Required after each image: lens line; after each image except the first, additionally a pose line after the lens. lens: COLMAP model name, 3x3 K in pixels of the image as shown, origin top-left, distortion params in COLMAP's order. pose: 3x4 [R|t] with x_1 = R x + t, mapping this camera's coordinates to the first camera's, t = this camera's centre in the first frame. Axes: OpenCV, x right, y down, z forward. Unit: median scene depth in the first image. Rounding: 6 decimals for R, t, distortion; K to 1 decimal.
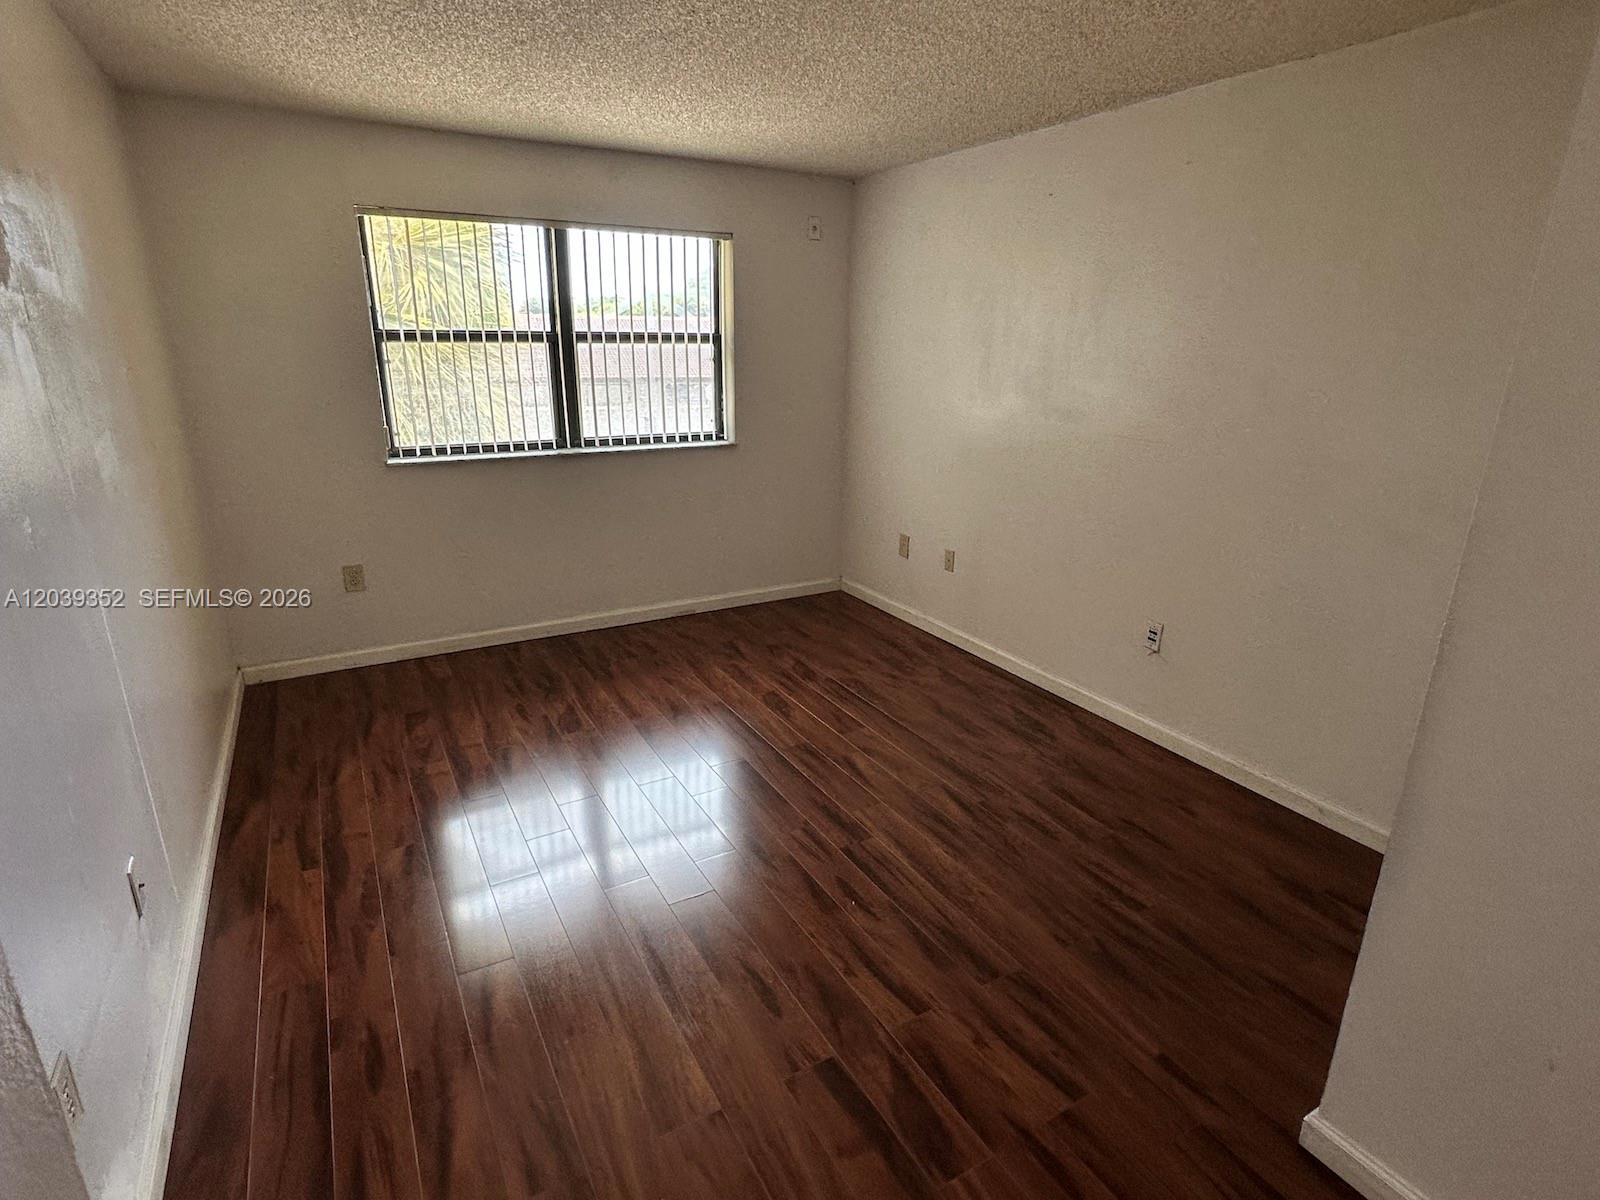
lens RADIAL K [[834.3, 0, 800.0], [0, 834.3, 600.0], [0, 0, 1]] dist [0.000774, 0.000744]
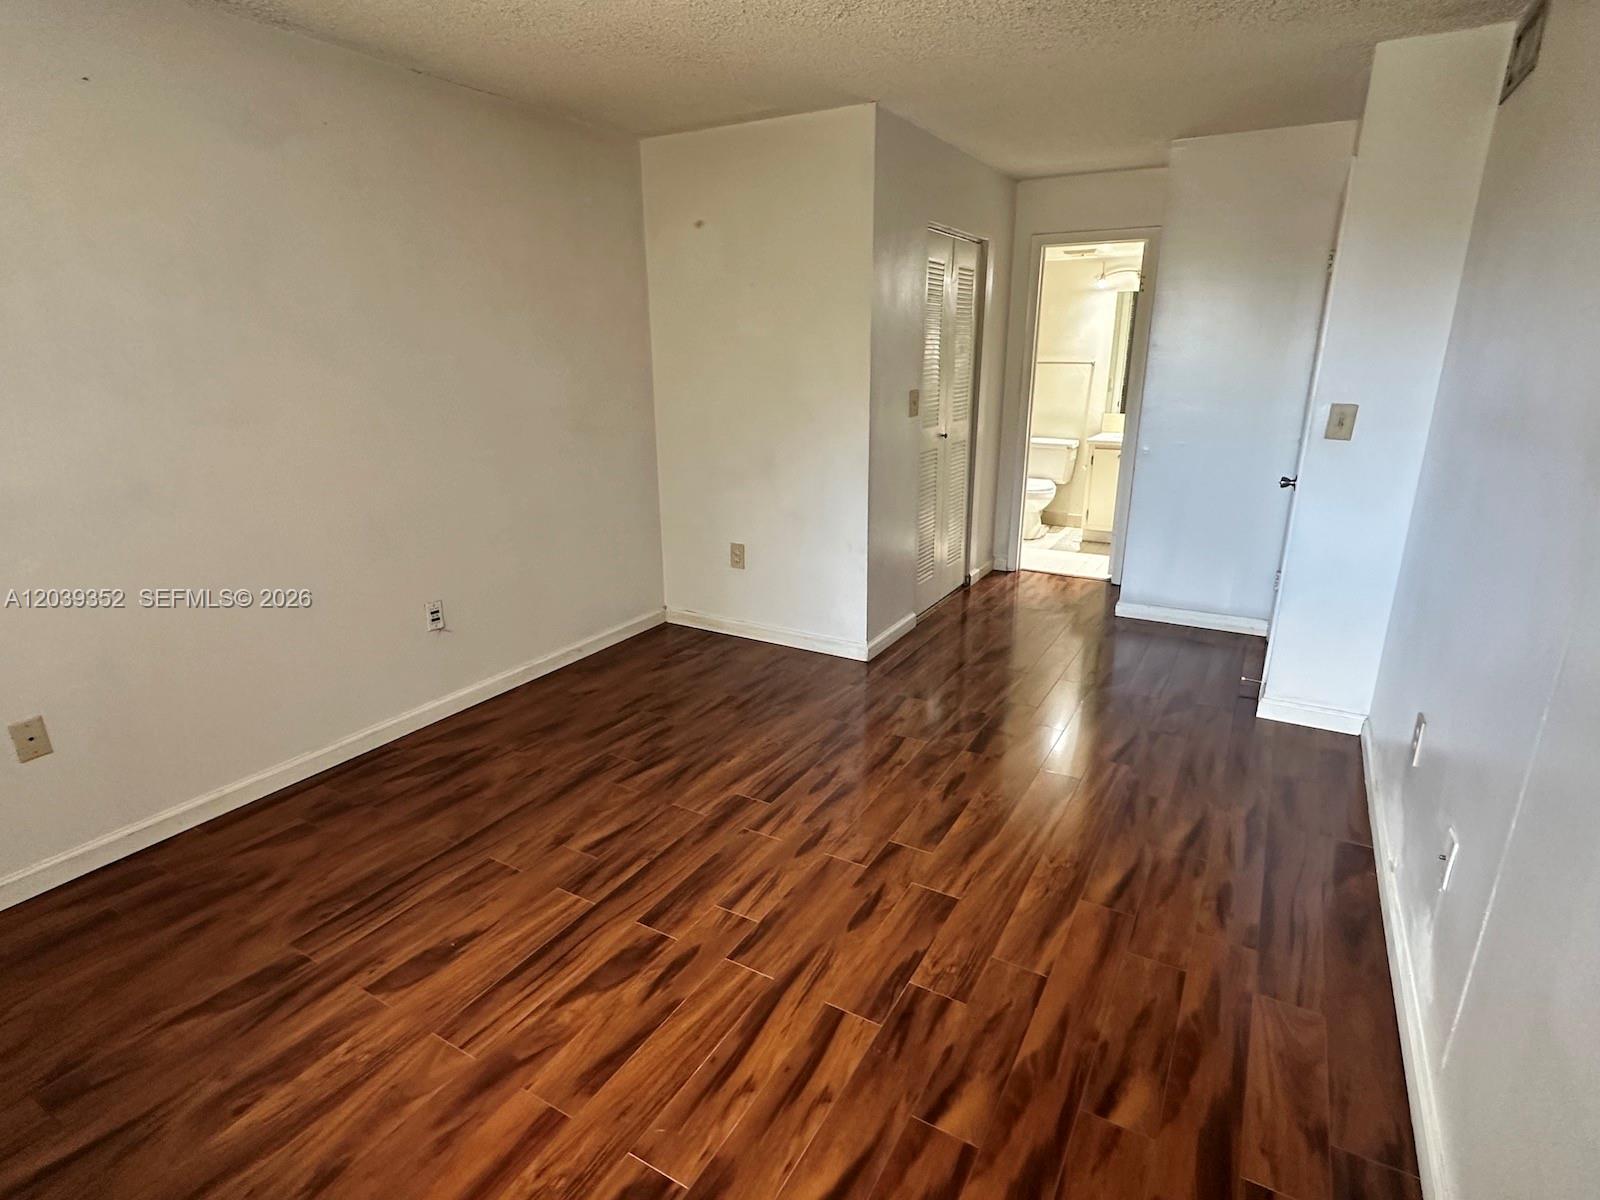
lens RADIAL K [[834.3, 0, 800.0], [0, 834.3, 600.0], [0, 0, 1]] dist [0.000774, 0.000744]
pose [[-0.504352, -0.260309, 0.823328, -0.612265], [0.263078, 0.861828, 0.433638, -0.290526], [-0.822447, 0.435305, -0.366183, 0.996516]]
